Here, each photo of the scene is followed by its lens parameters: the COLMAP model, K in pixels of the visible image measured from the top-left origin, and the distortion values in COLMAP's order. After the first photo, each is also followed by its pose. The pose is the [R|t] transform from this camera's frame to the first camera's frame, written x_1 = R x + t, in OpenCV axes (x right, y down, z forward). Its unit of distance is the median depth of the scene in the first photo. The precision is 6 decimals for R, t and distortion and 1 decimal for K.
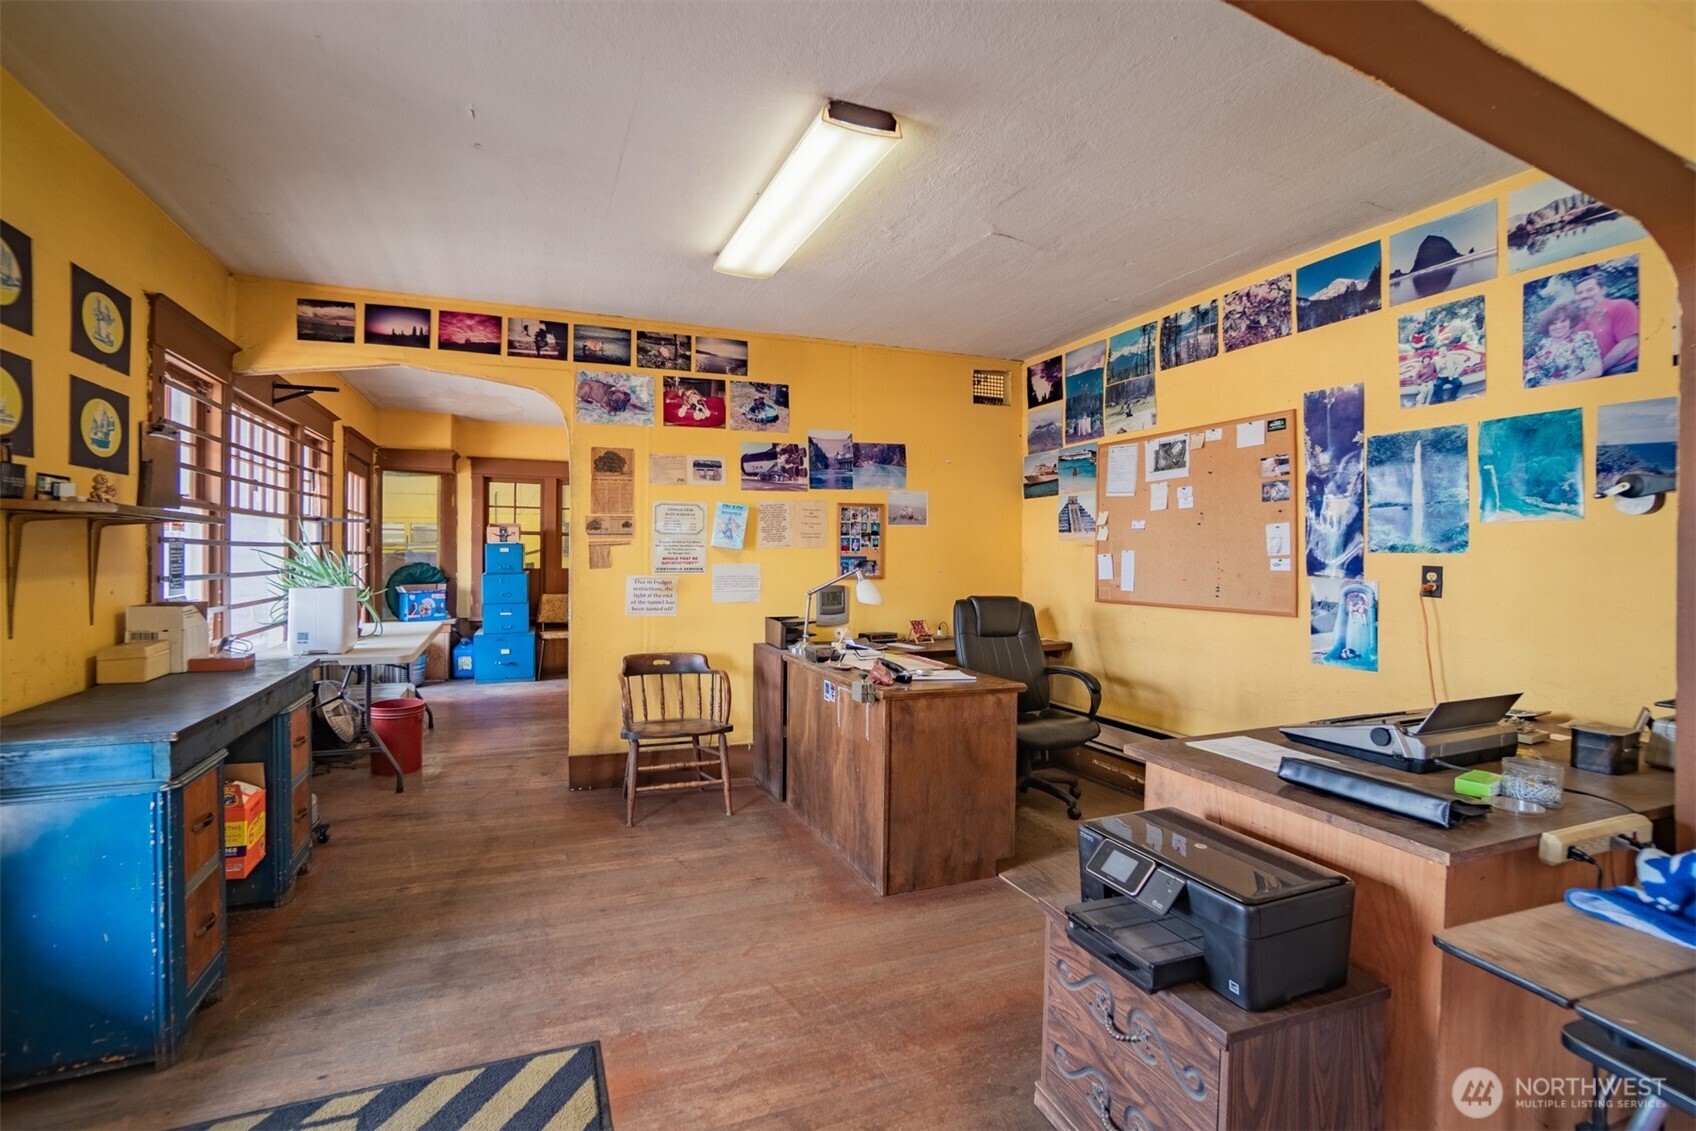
lens RADIAL K [[767.9, 0, 806.1], [0, 767.9, 557.4], [0, 0, 1]] dist [-0.050141, 0.016194]
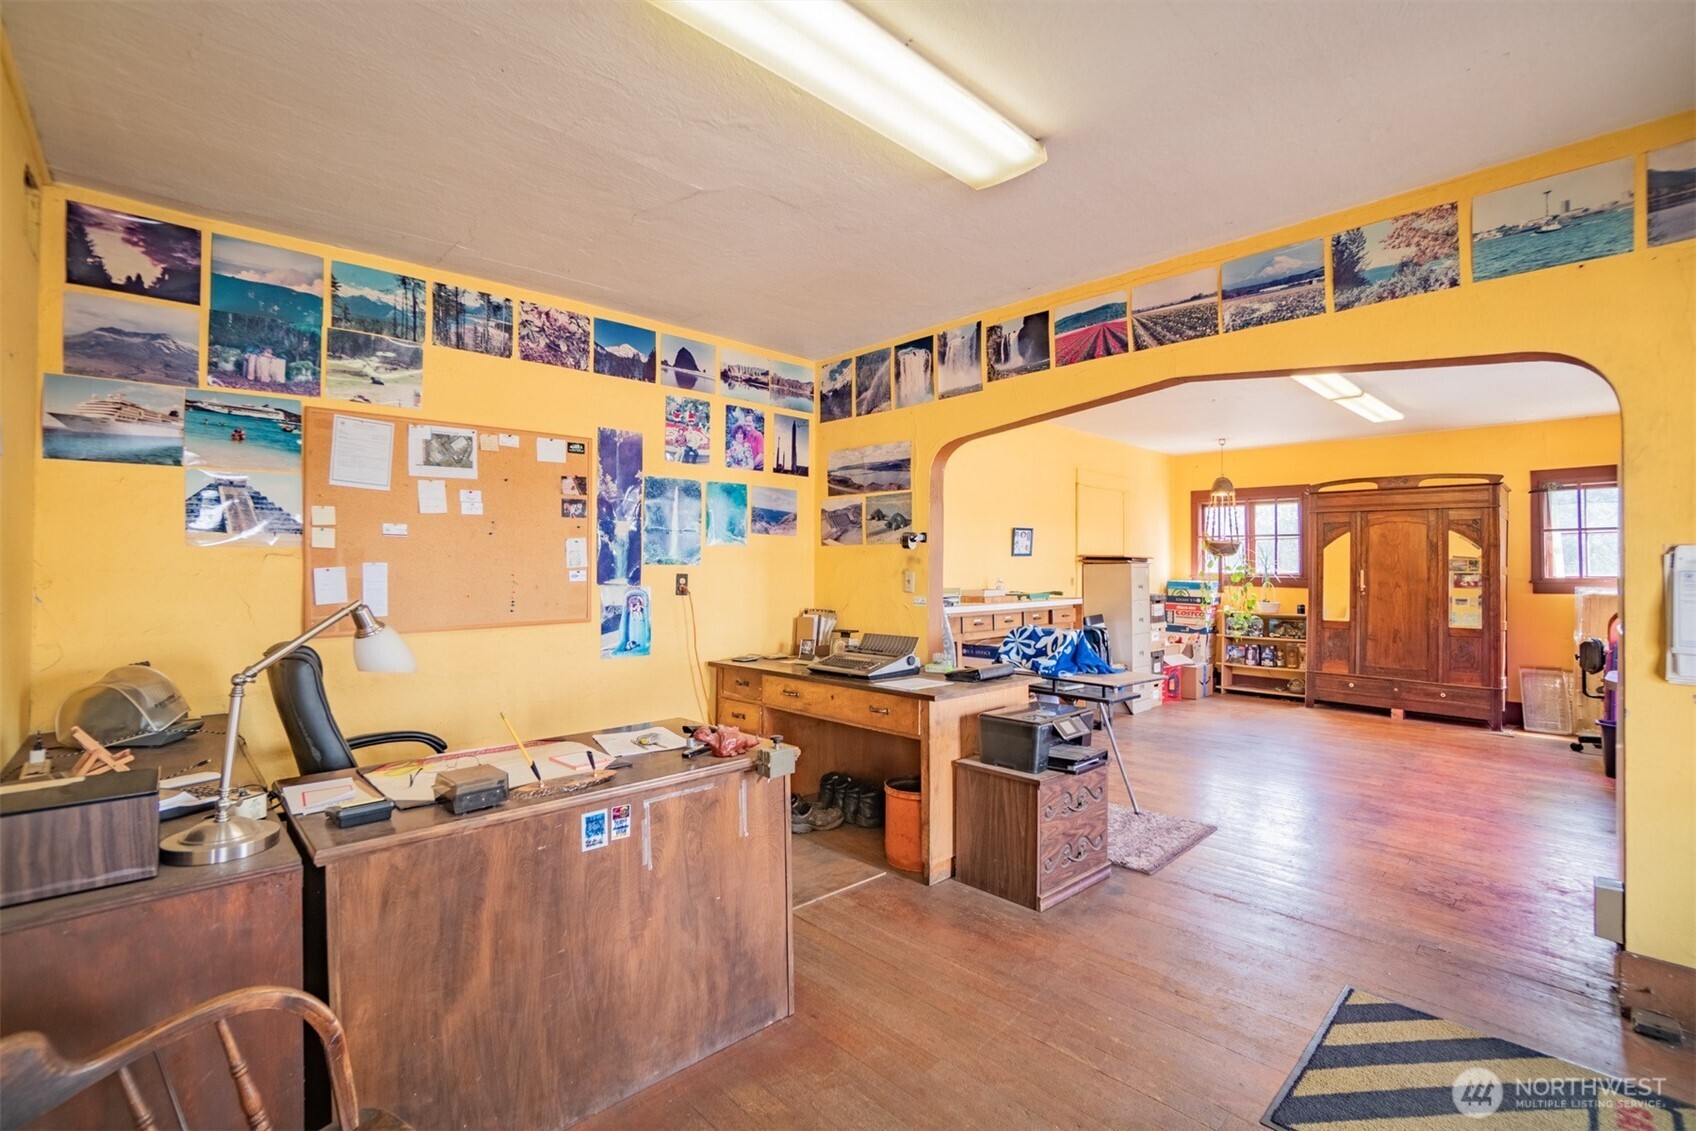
lens RADIAL K [[767.9, 0, 829.0], [0, 767.9, 559.1], [0, 0, 1]] dist [-0.050141, 0.016194]
pose [[-0.391008, 0.004019, 0.920378, -0.528911], [0.006347, 0.999978, -0.001670, -0.010187], [-0.920365, 0.005189, -0.391025, 1.076443]]
